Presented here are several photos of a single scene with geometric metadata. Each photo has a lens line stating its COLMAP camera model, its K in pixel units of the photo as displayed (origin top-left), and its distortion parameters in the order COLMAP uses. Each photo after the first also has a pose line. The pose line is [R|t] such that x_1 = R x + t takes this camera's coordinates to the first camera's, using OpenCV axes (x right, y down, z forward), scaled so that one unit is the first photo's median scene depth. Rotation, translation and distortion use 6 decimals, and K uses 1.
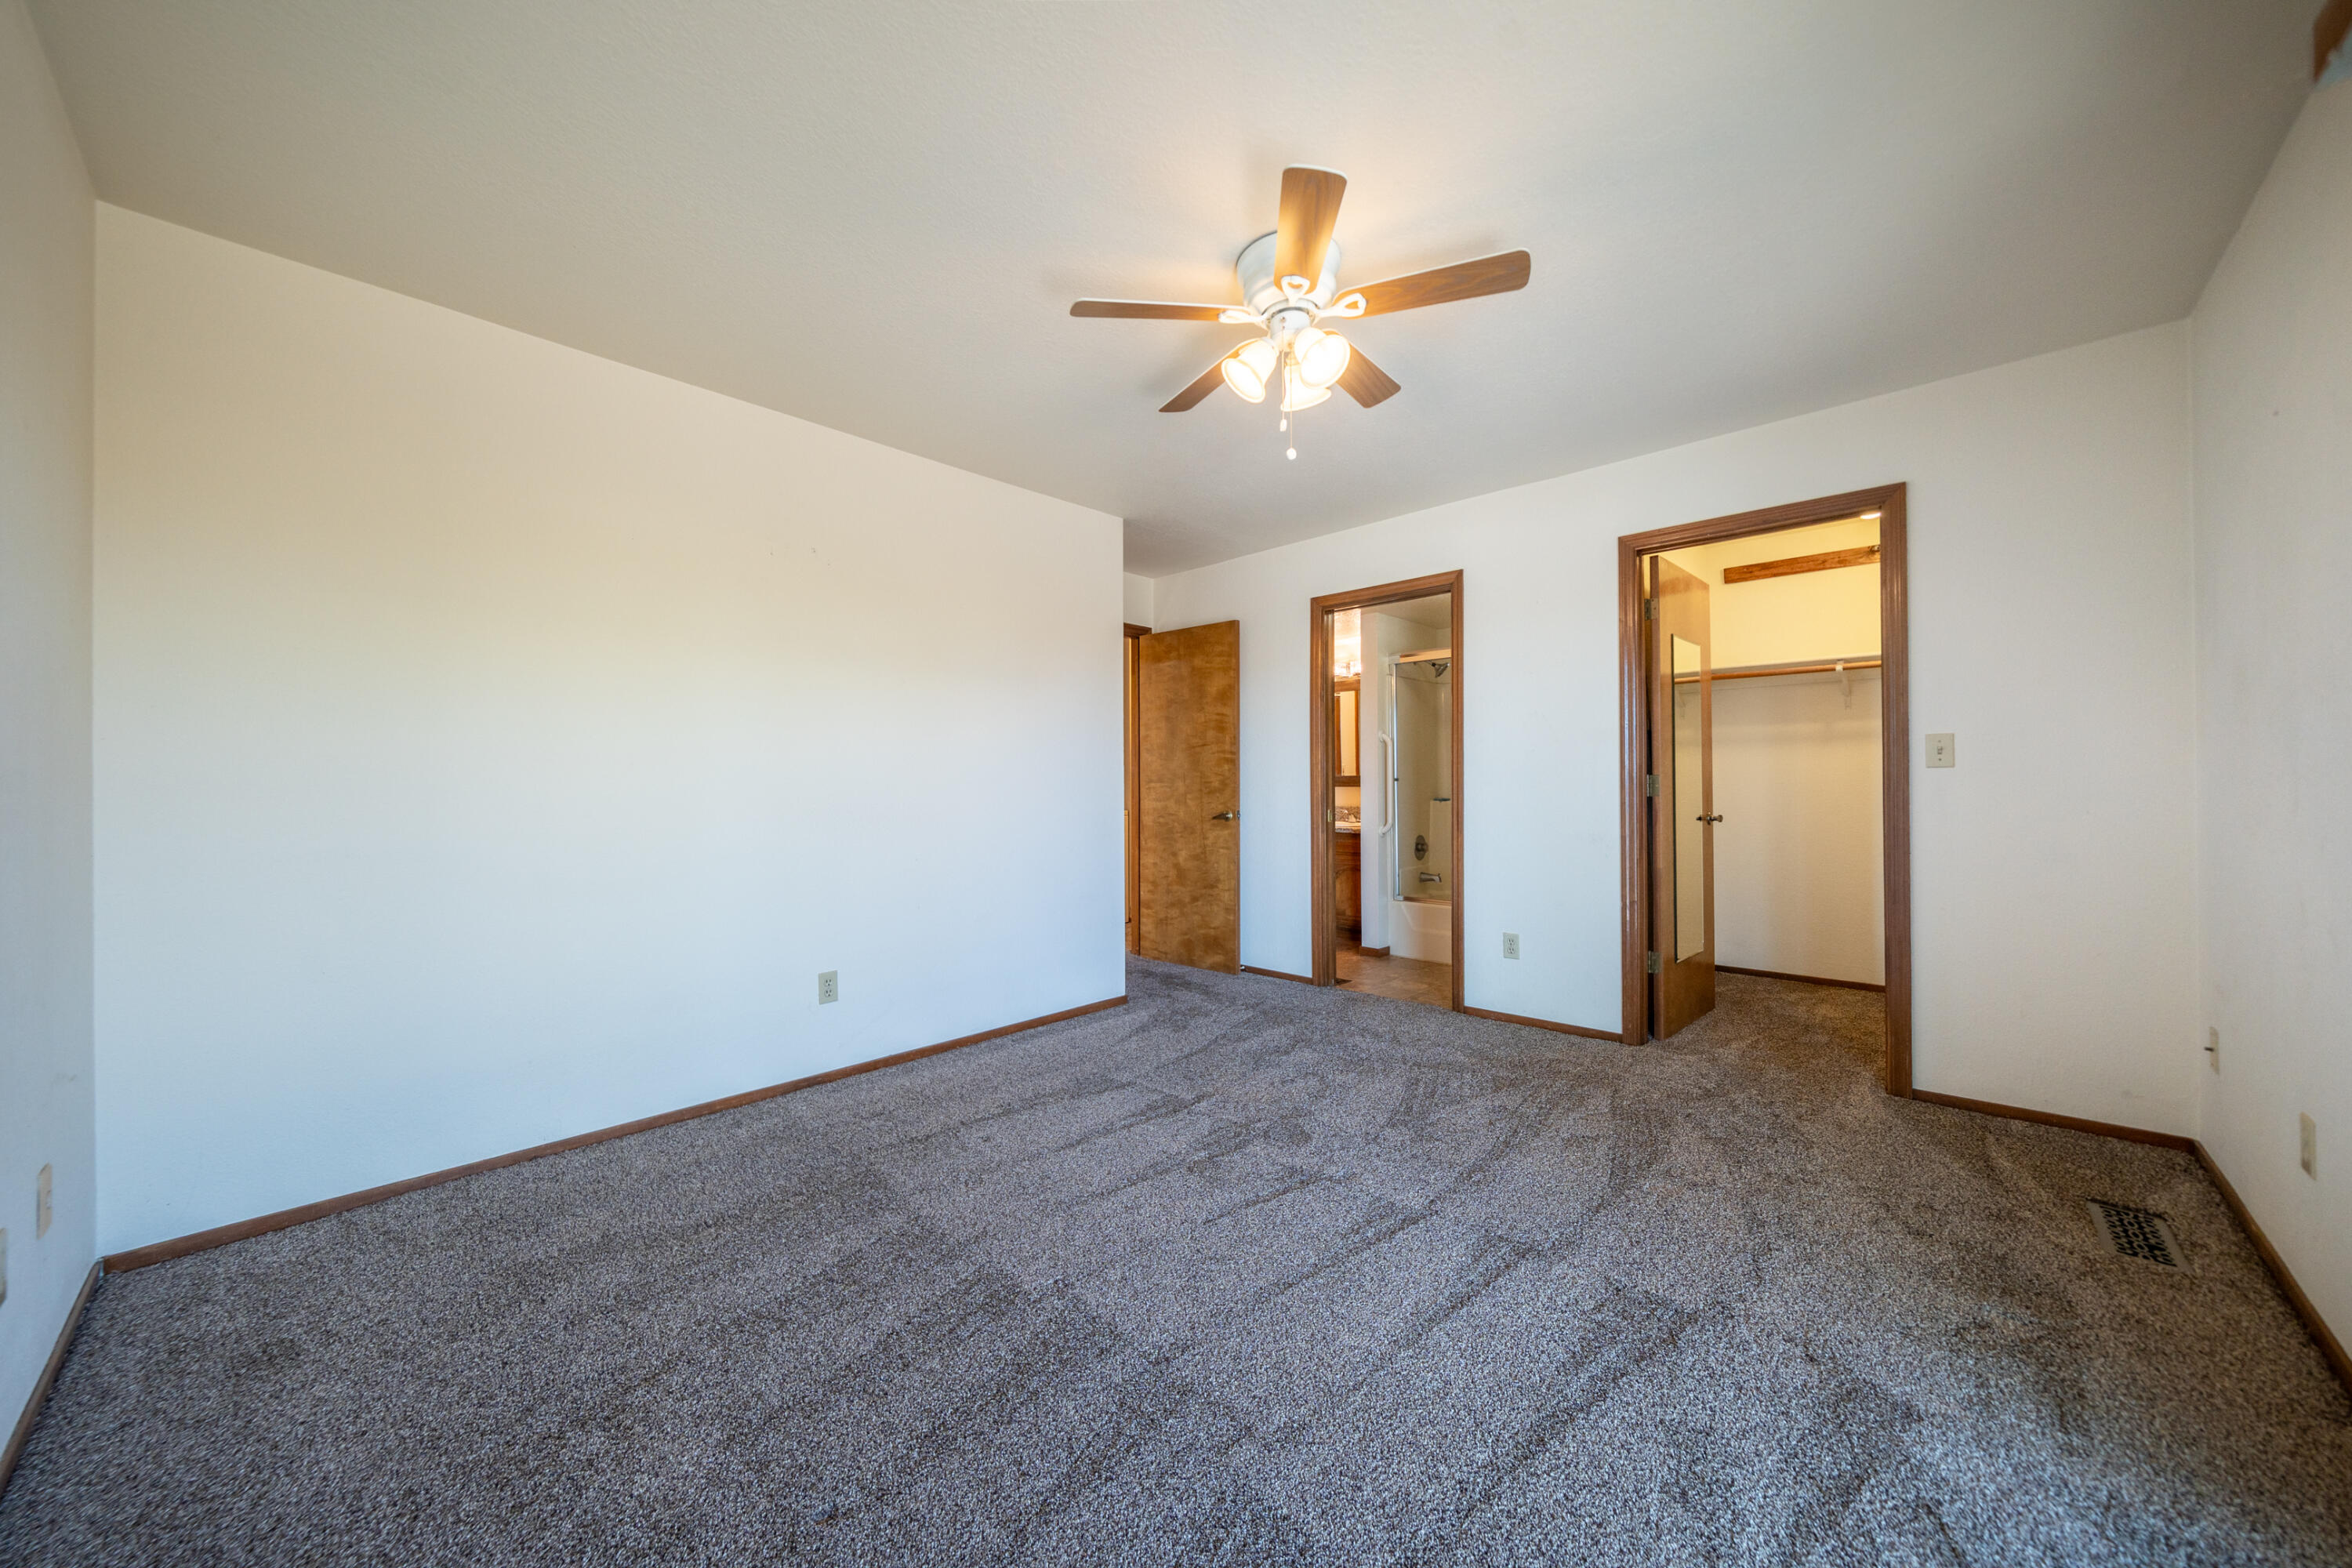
lens RADIAL K [[819.1, 0, 1150.1], [0, 819.1, 775.2], [0, 0, 1]] dist [-0.005516, -0.000017]
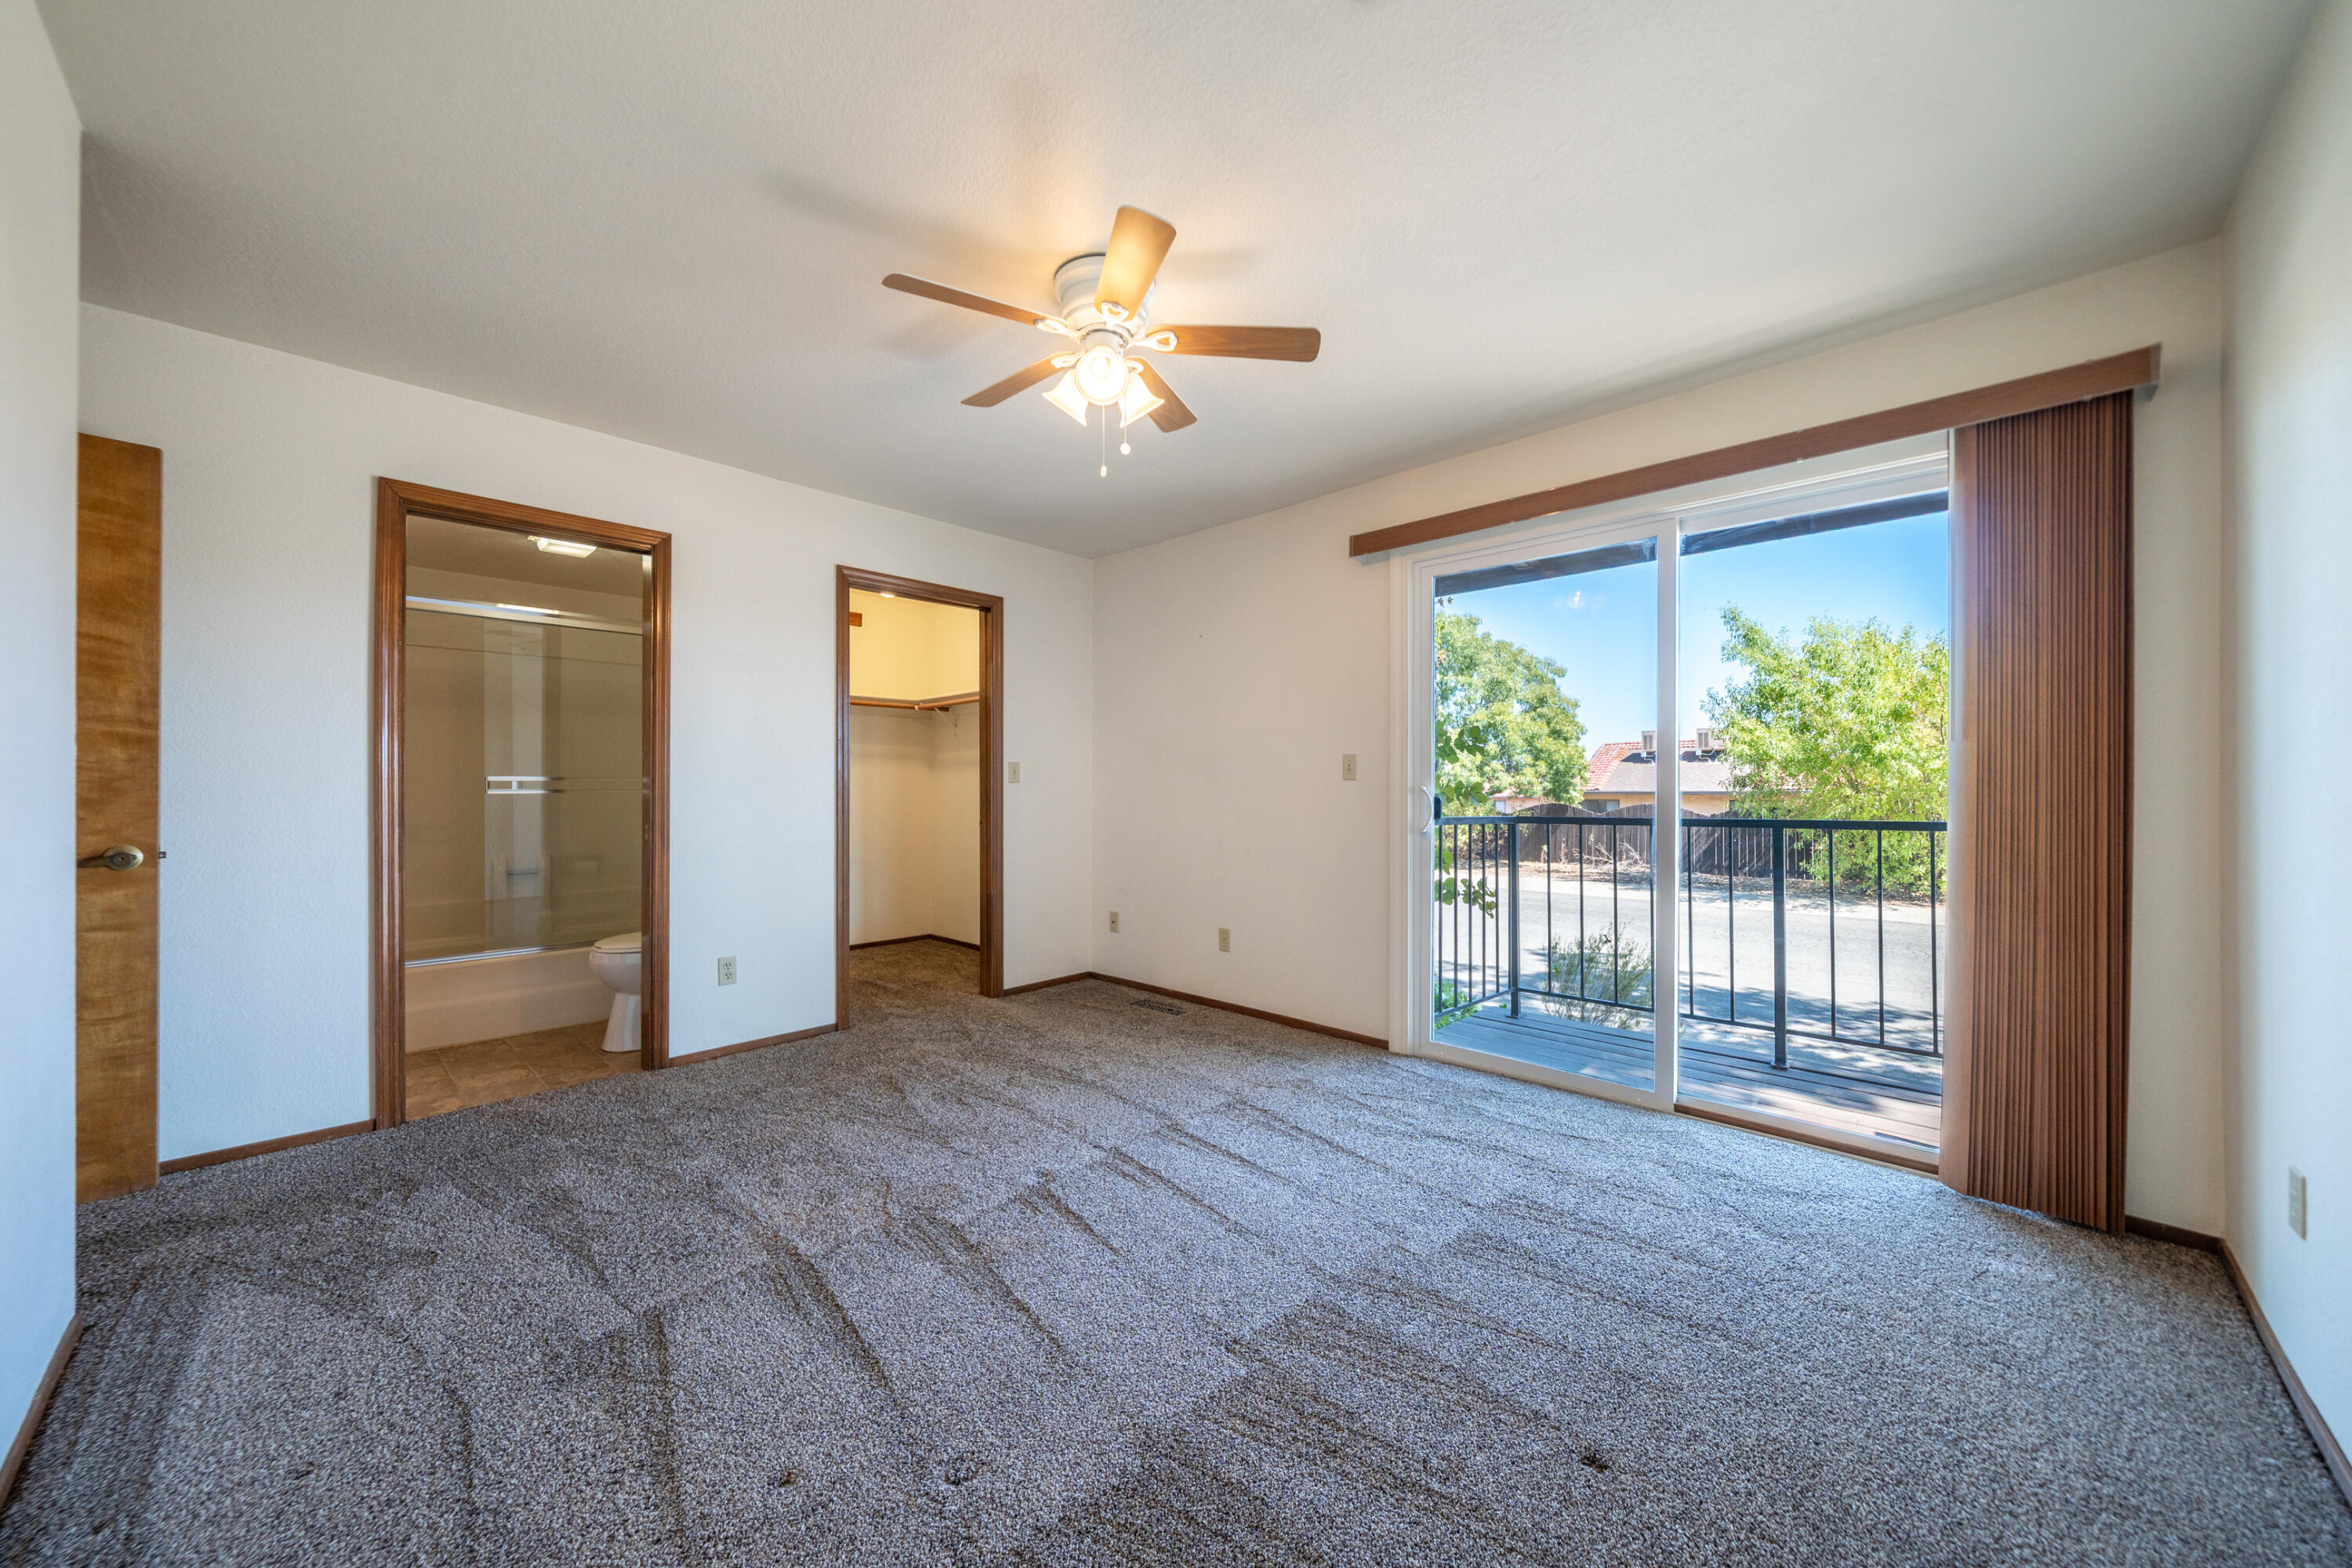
lens RADIAL K [[839.0, 0, 1171.8], [0, 839.0, 791.8], [0, 0, 1]] dist [-0.011359, 0.000024]
pose [[-0.015213, 0.003597, 0.999878, -0.647094], [-0.014557, 0.999887, -0.003819, 0.008609], [-0.999778, -0.014613, -0.015159, 0.684070]]
